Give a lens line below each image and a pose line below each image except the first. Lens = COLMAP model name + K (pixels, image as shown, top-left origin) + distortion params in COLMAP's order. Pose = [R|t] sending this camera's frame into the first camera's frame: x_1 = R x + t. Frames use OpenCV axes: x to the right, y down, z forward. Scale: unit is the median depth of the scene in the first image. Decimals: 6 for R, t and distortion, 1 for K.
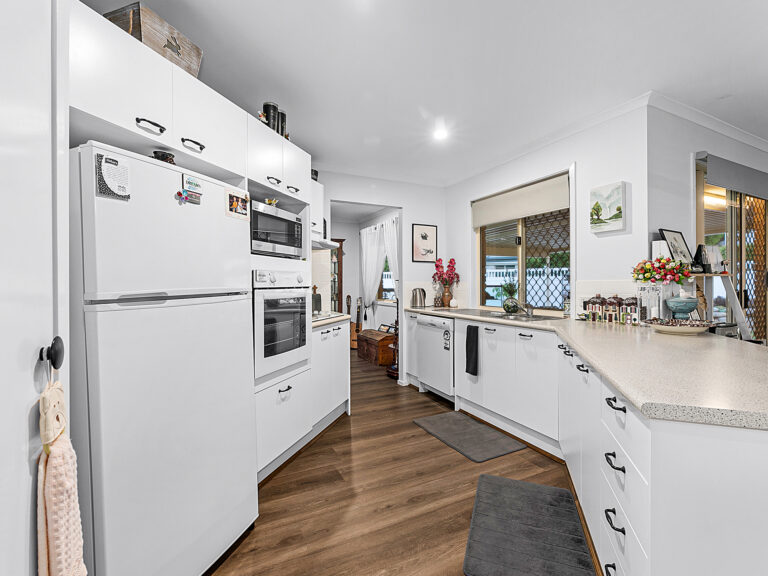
lens RADIAL K [[349.3, 0, 382.7], [0, 349.3, 283.9], [0, 0, 1]] dist [0.002230, -0.000384]
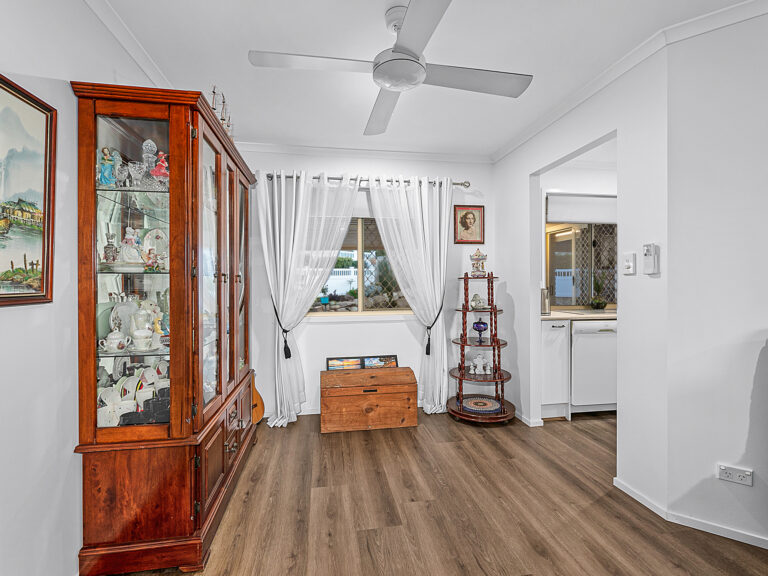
lens RADIAL K [[349.3, 0, 381.9], [0, 349.3, 285.6], [0, 0, 1]] dist [0.002230, -0.000384]
pose [[0.283388, 0.001563, 0.959004, -1.027319], [0.002586, 0.999994, -0.002394, 0.007883], [-0.959002, 0.003159, 0.283382, 1.567837]]
